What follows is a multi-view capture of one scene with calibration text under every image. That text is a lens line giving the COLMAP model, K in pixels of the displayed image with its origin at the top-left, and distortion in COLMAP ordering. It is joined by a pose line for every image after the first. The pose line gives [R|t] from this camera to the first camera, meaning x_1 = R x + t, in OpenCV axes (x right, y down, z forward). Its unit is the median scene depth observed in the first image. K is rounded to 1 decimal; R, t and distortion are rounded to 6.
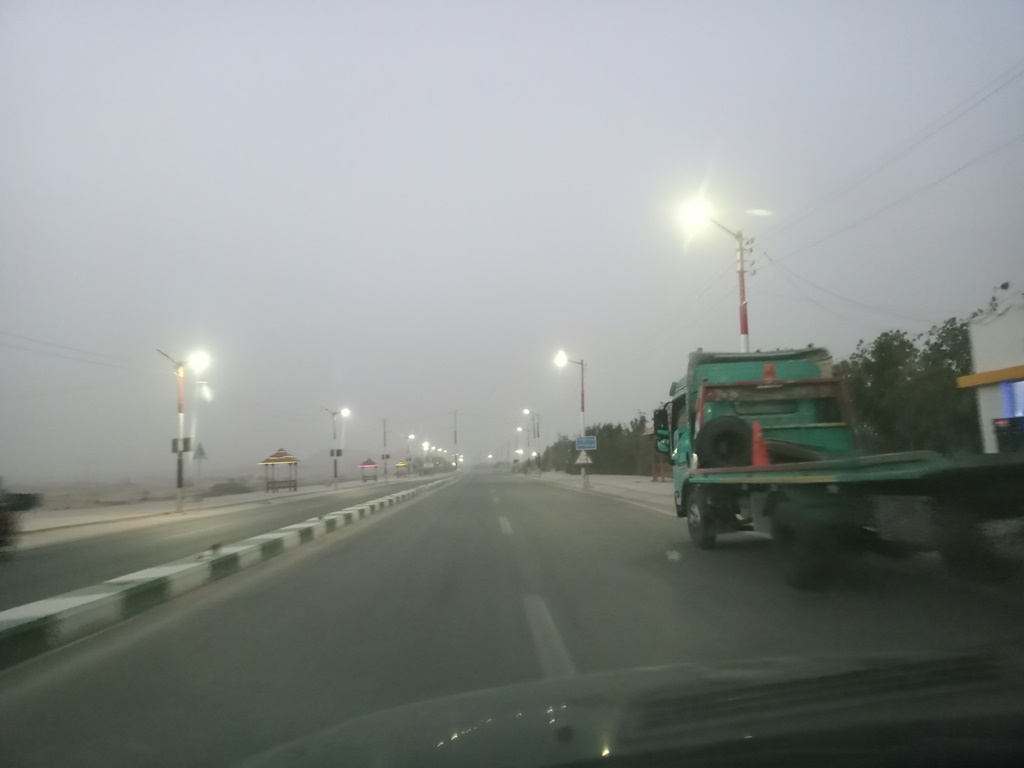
lens RADIAL K [[634.4, 0, 512.0], [0, 634.4, 384.0], [0, 0, 1]] dist [0.007253, -0.054037]
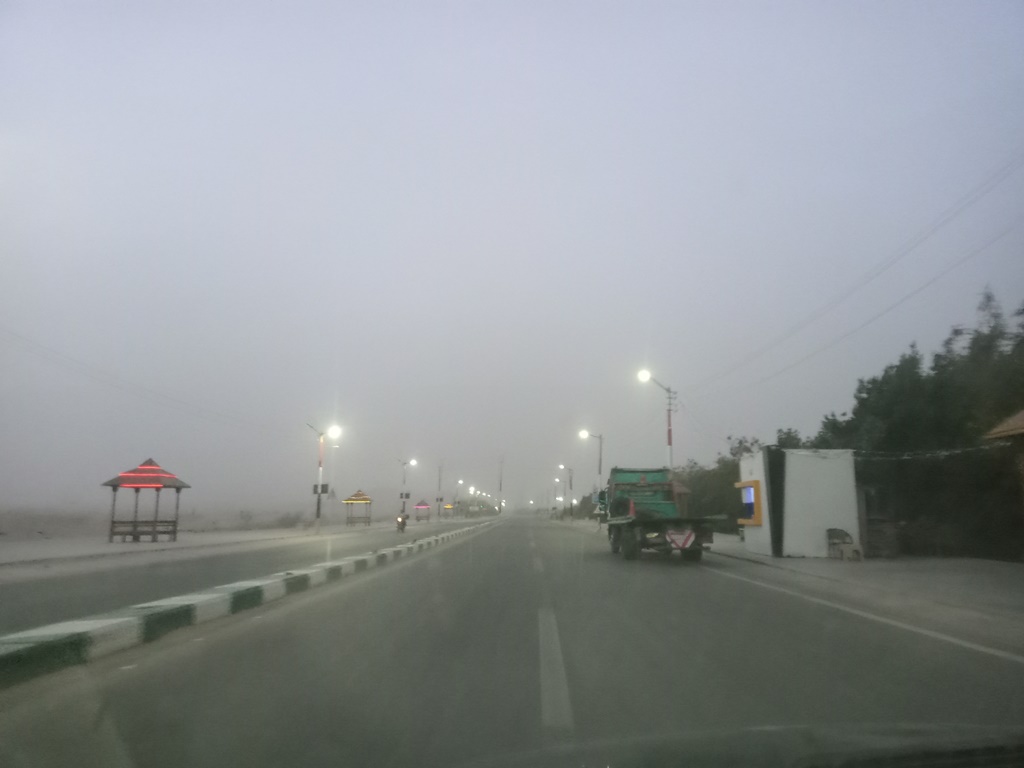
lens RADIAL K [[634.4, 0, 512.0], [0, 634.4, 384.0], [0, 0, 1]] dist [0.007253, -0.054037]
pose [[0.996953, 0.030181, -0.071924, 0.017362], [-0.035121, 0.997037, -0.068432, -0.044206], [0.069645, 0.070750, 0.995060, -0.327357]]
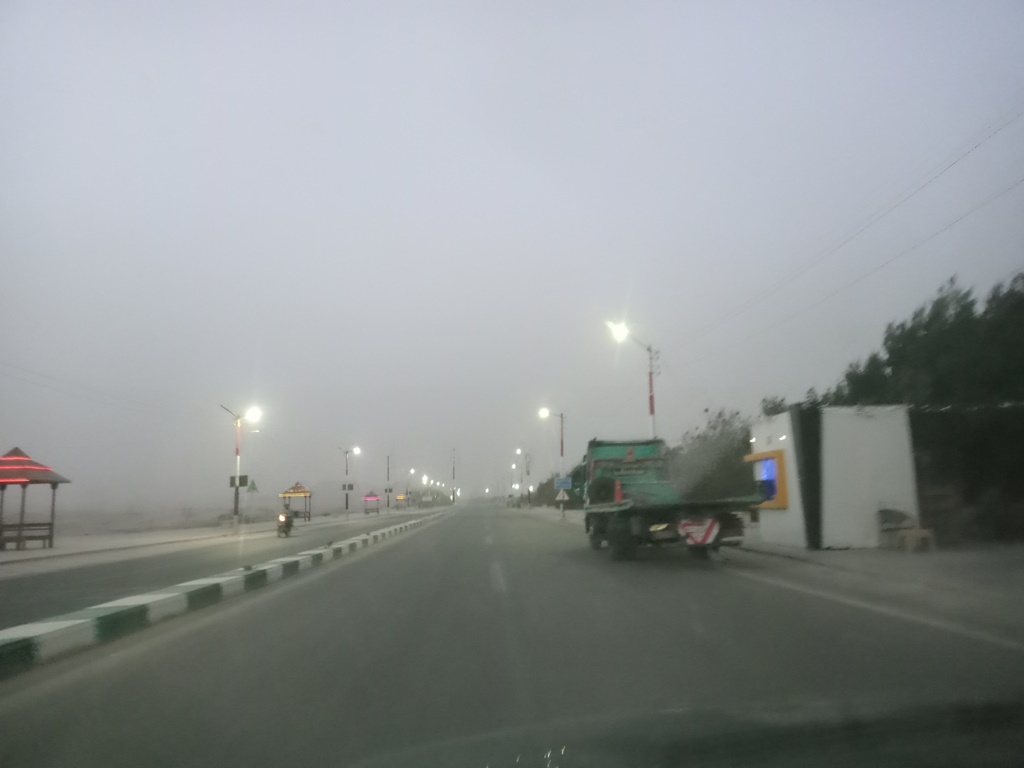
lens RADIAL K [[634.4, 0, 512.0], [0, 634.4, 384.0], [0, 0, 1]] dist [0.007253, -0.054037]
pose [[0.999899, 0.014102, 0.001511, 0.013291], [-0.014002, 0.998509, -0.052769, -0.026458], [-0.002253, 0.052742, 0.998606, -0.192894]]
